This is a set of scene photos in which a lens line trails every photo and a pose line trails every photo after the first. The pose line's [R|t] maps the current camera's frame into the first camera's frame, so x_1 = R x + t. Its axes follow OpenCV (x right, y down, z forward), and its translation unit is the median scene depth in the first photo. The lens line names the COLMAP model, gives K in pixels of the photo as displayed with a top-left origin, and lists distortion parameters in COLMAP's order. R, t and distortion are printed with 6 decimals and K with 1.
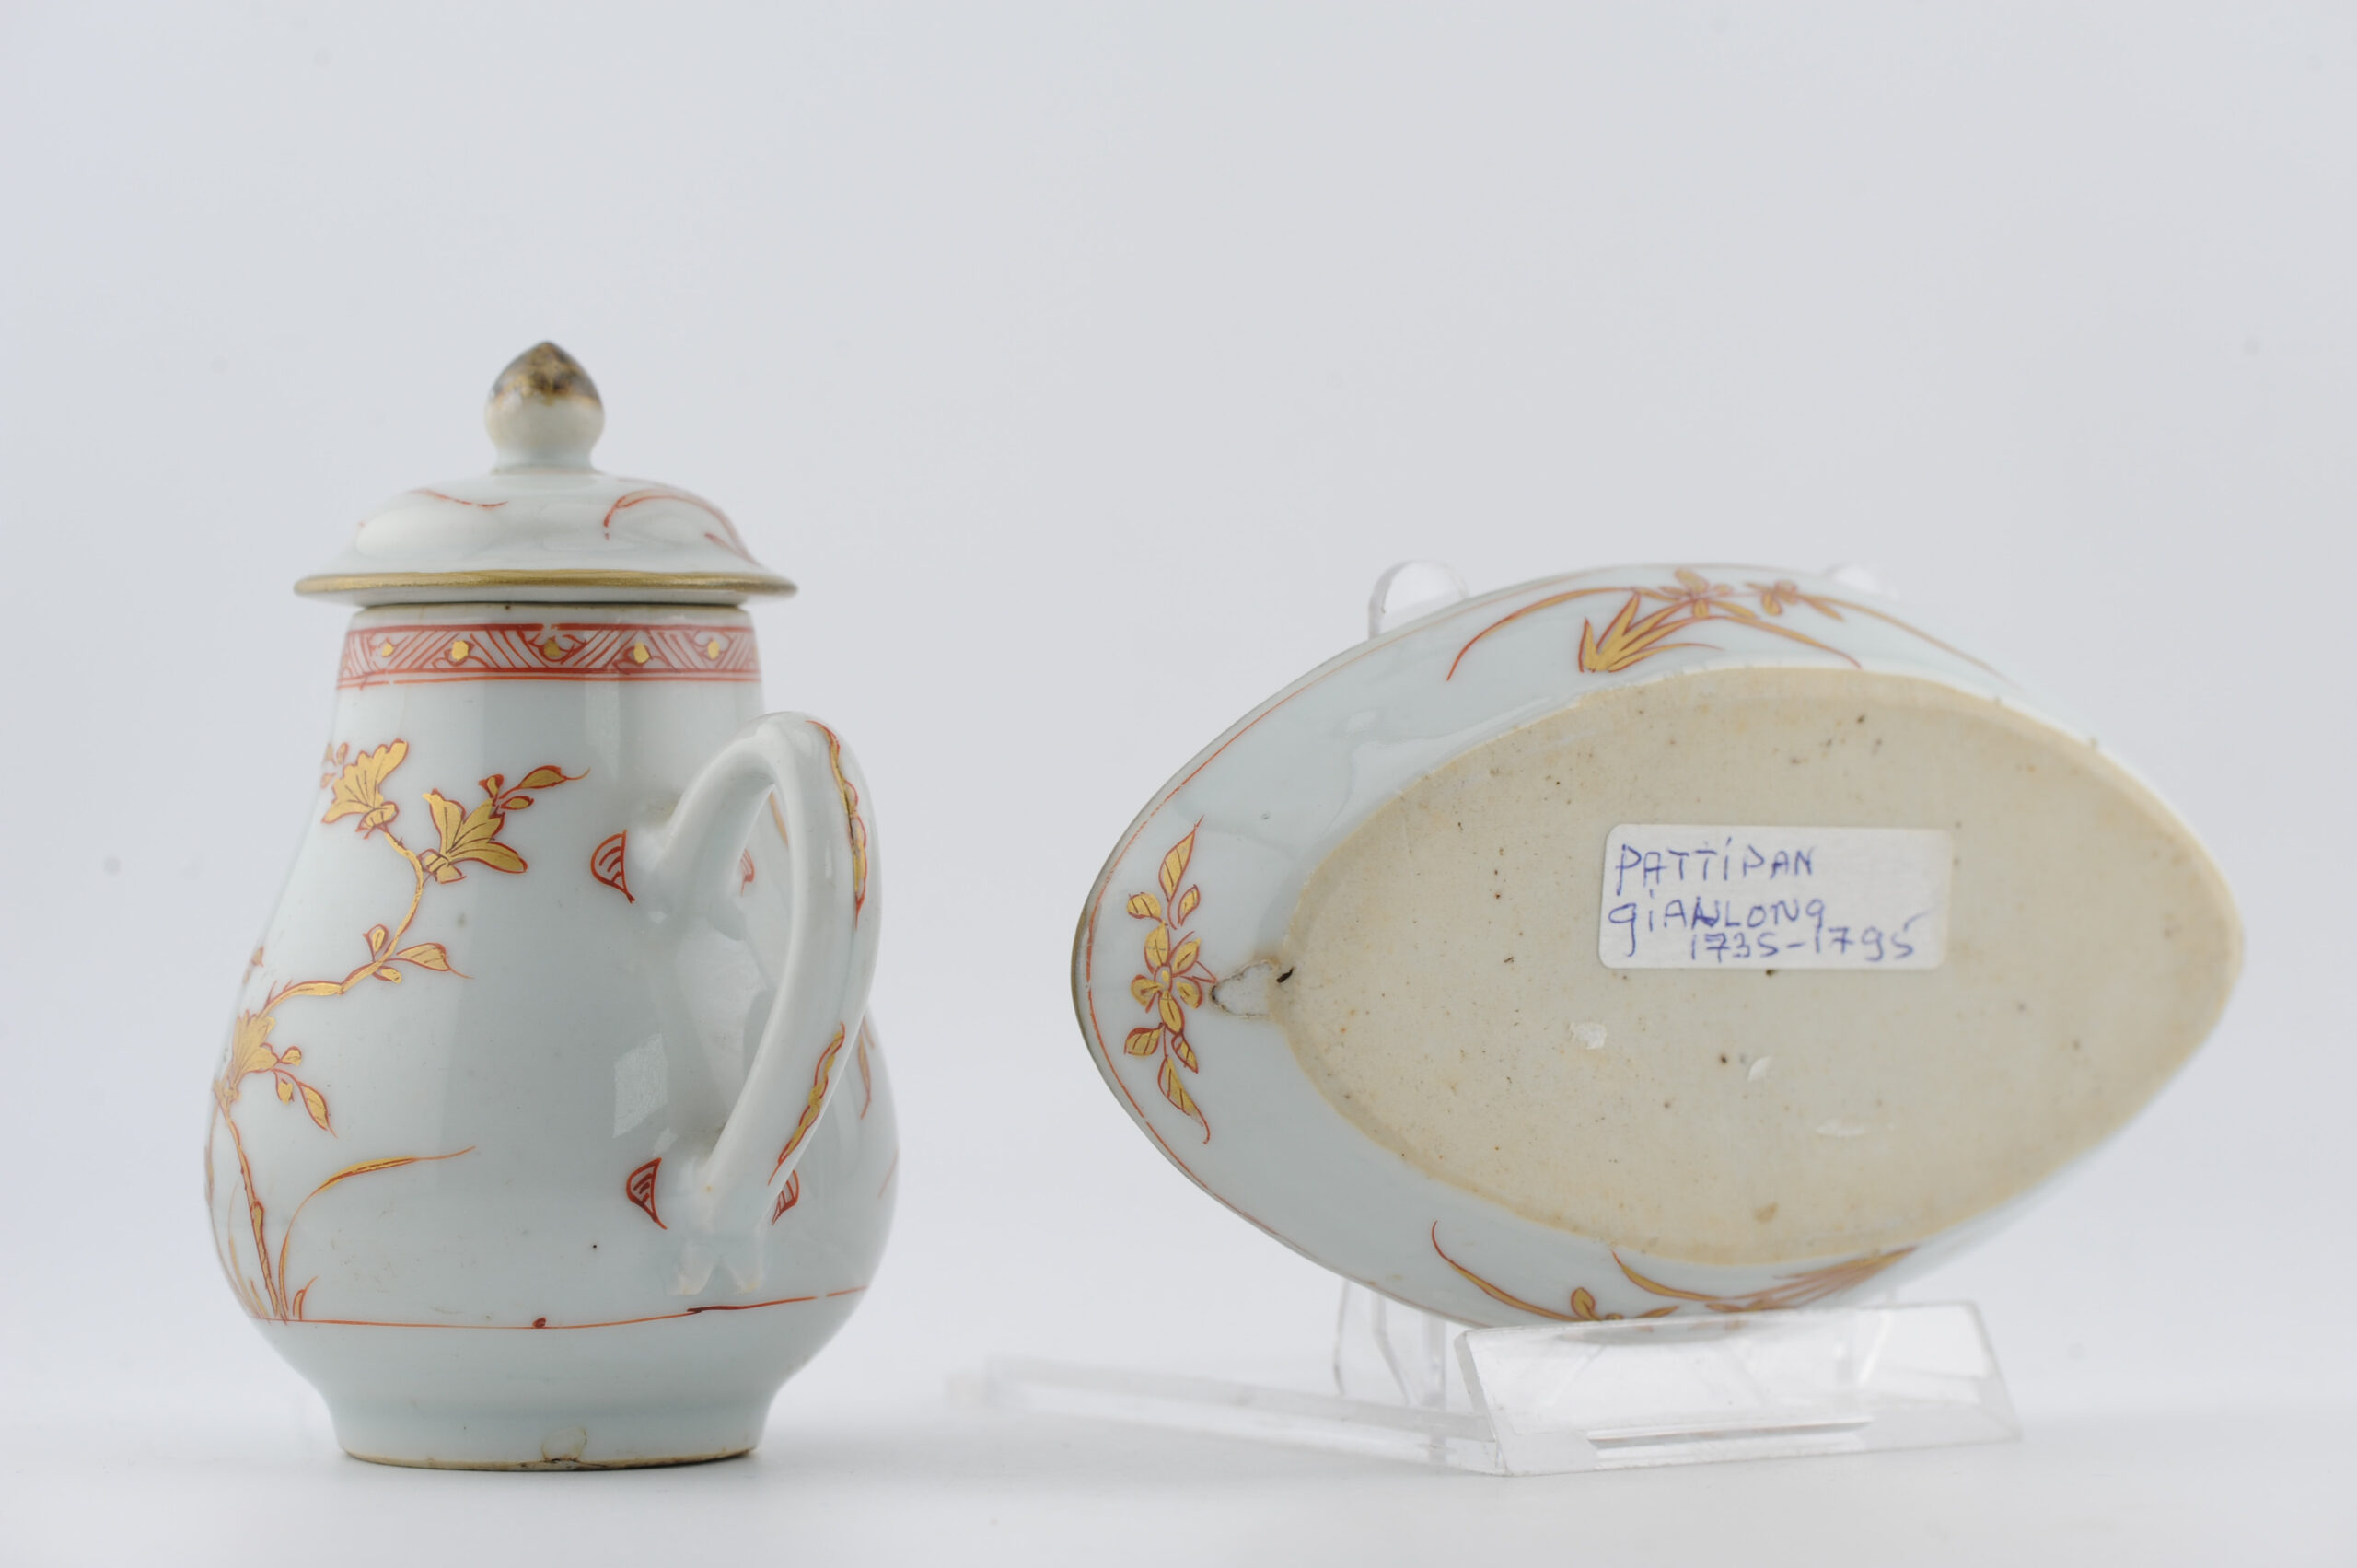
lens RADIAL K [[8434.7, 0, 1178.5], [0, 8434.7, 784.0], [0, 0, 1]] dist [-0.227407, -0.179437]
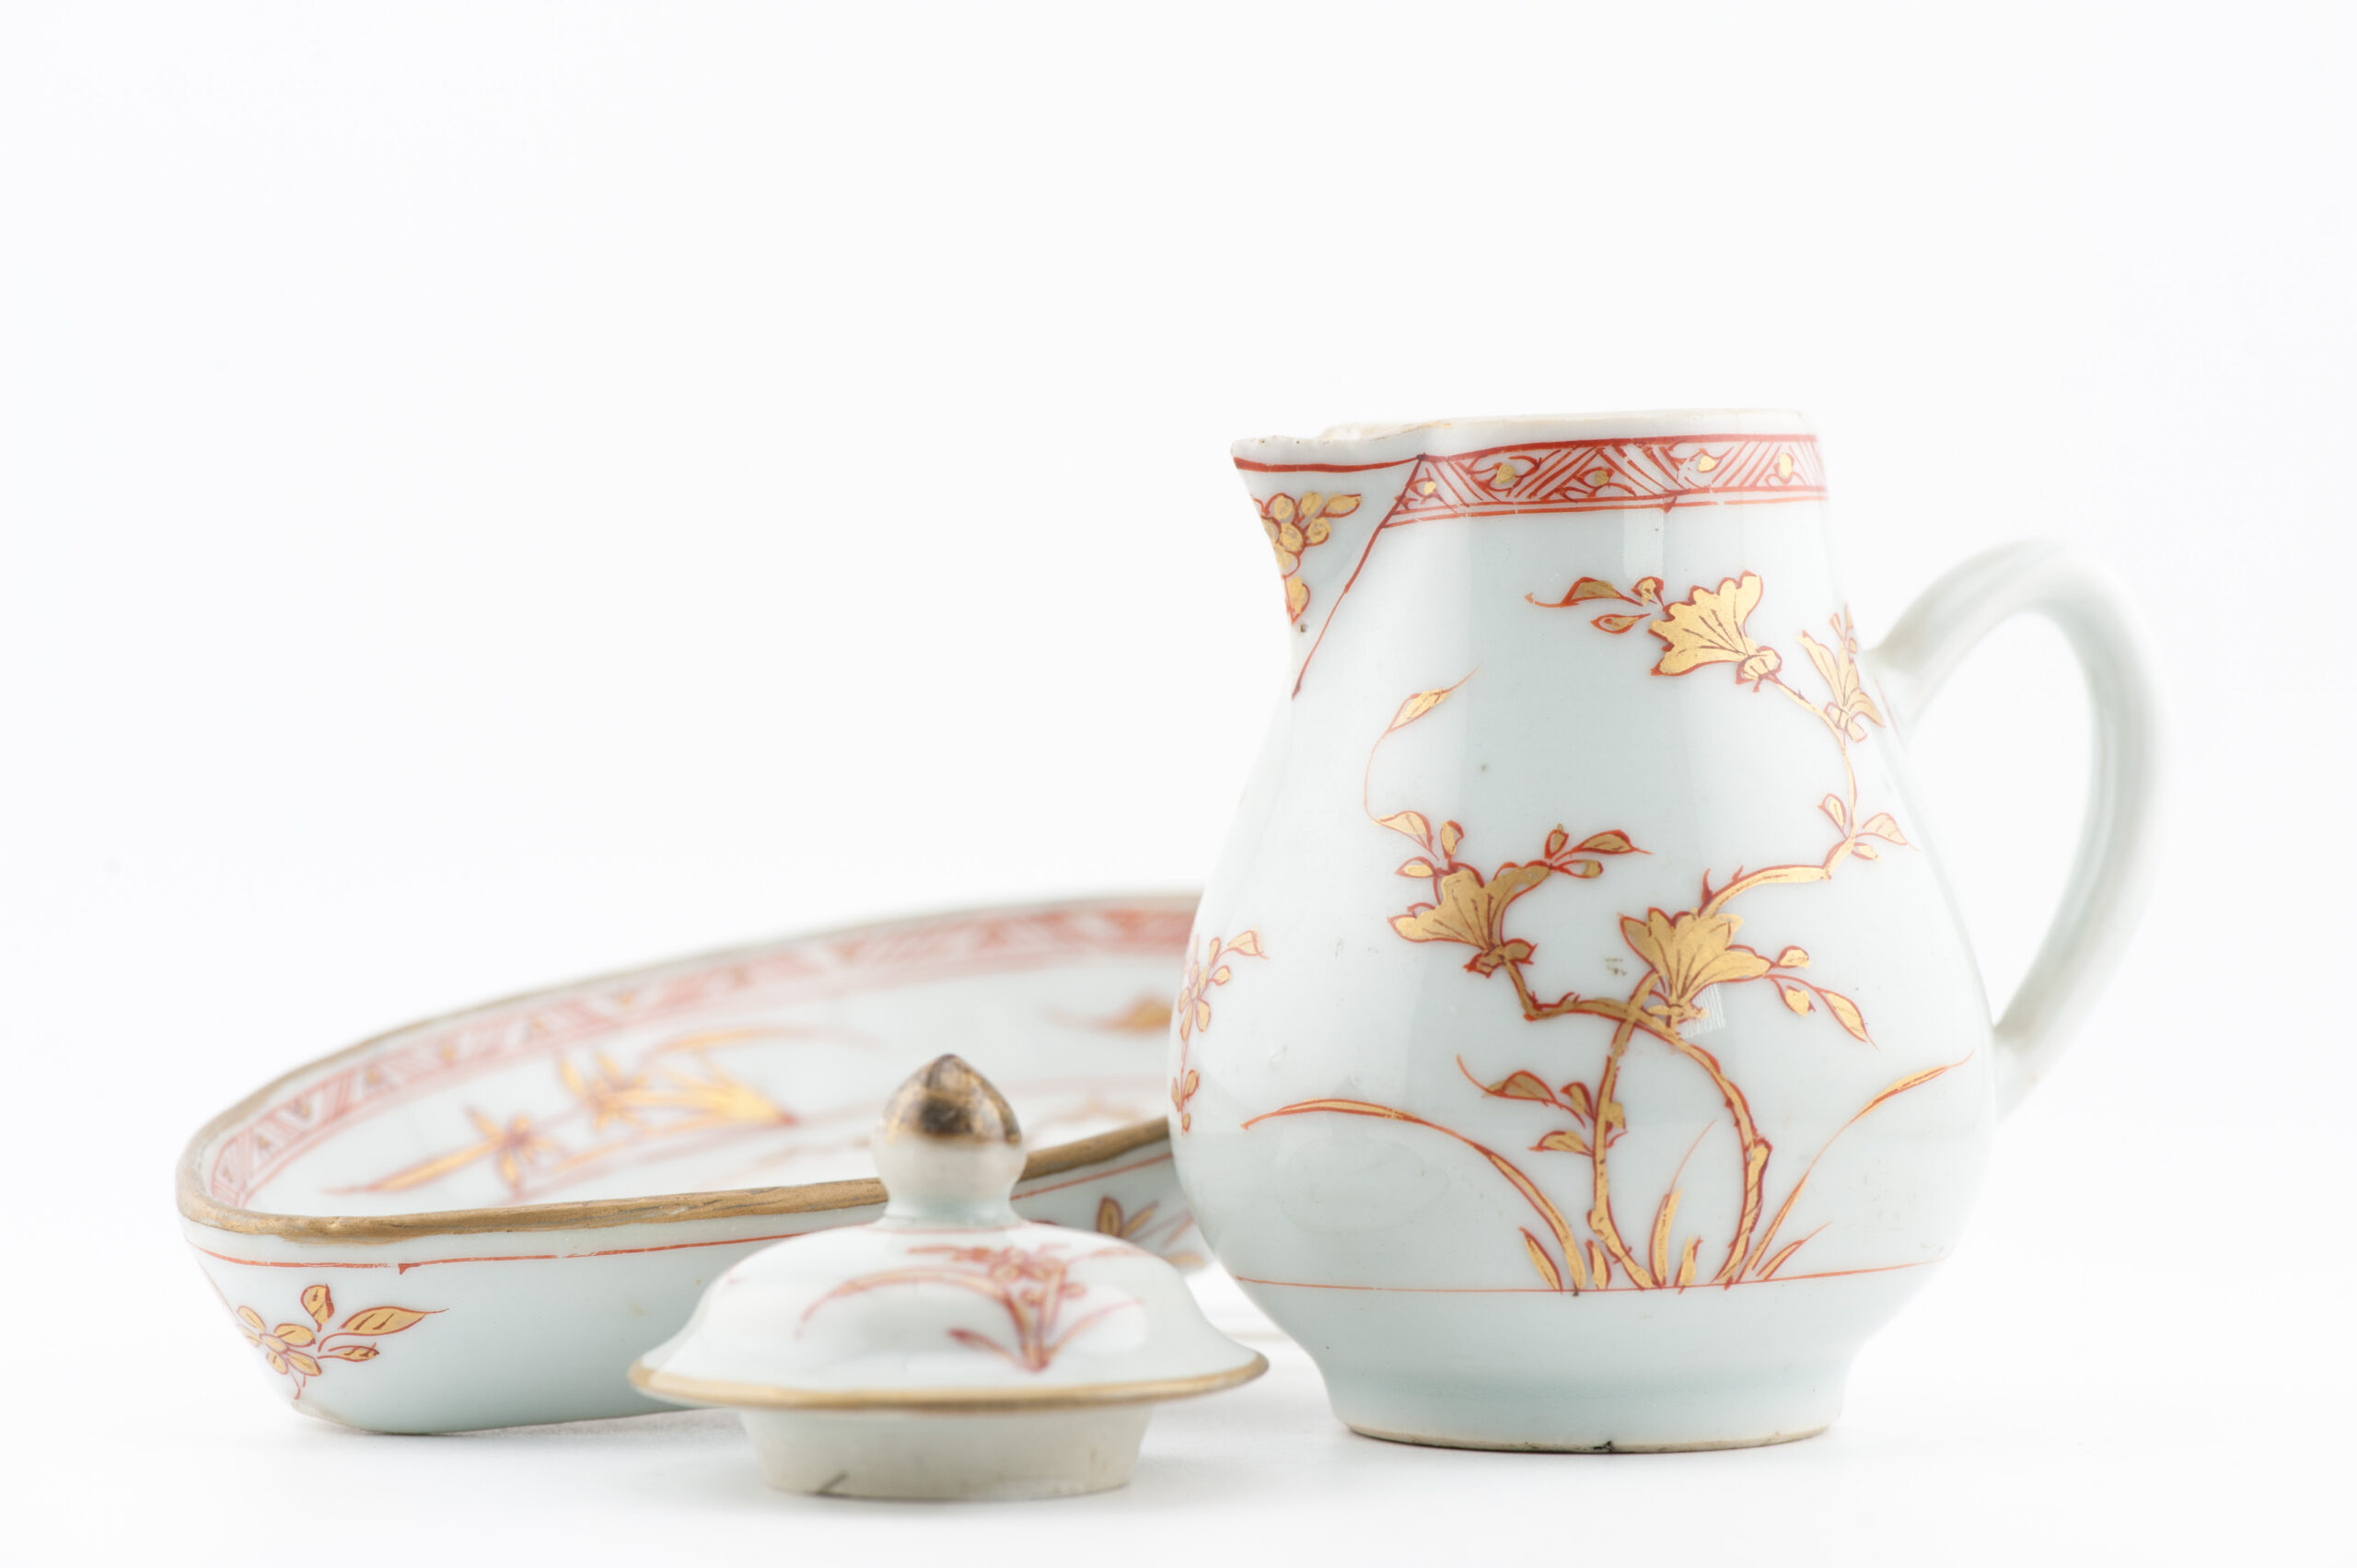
lens RADIAL K [[8434.7, 0, 1178.5], [0, 8434.7, 784.0], [0, 0, 1]] dist [-0.227407, -0.179437]
pose [[0.287283, -0.028496, 0.957422, -0.892368], [0.015520, 0.999565, 0.025094, -0.006036], [-0.957720, 0.007650, 0.287600, 0.805936]]
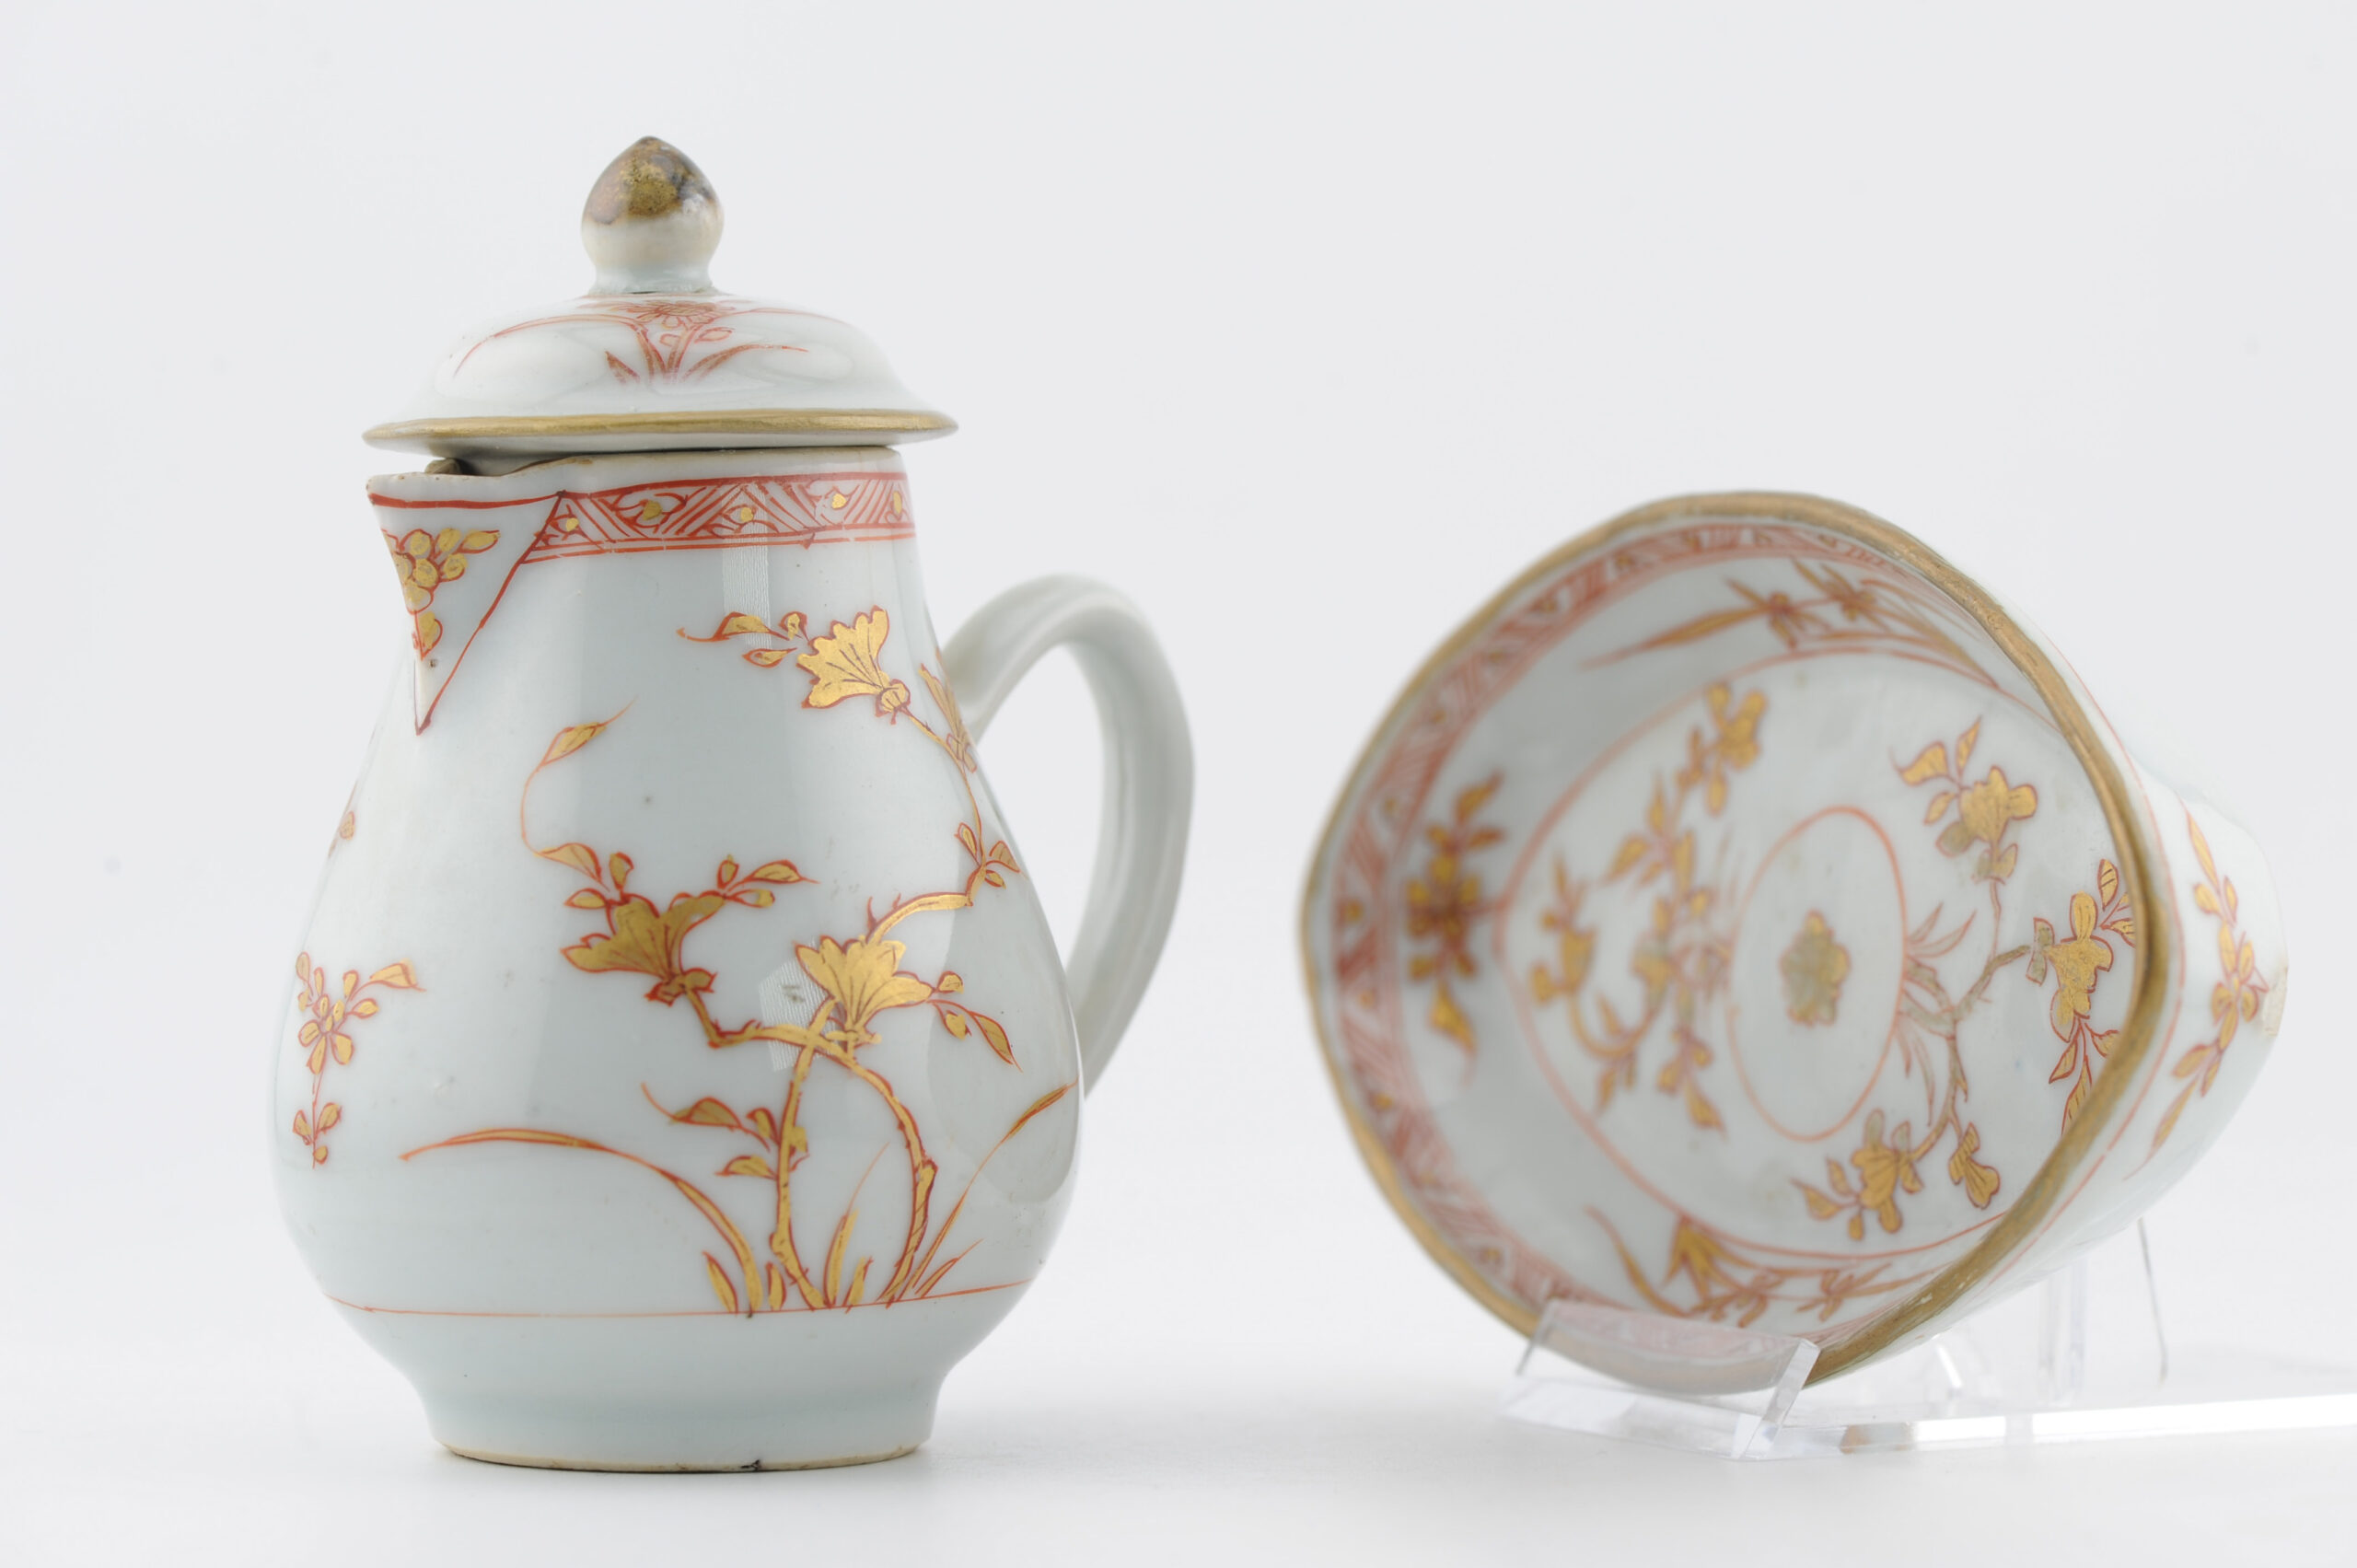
lens RADIAL K [[8434.7, 0, 1178.5], [0, 8434.7, 784.0], [0, 0, 1]] dist [-0.227407, -0.179437]
pose [[-0.033442, -0.025157, 0.999124, -0.931323], [0.015183, 0.999555, 0.025676, -0.008686], [-0.999325, 0.016029, -0.033045, 0.986335]]
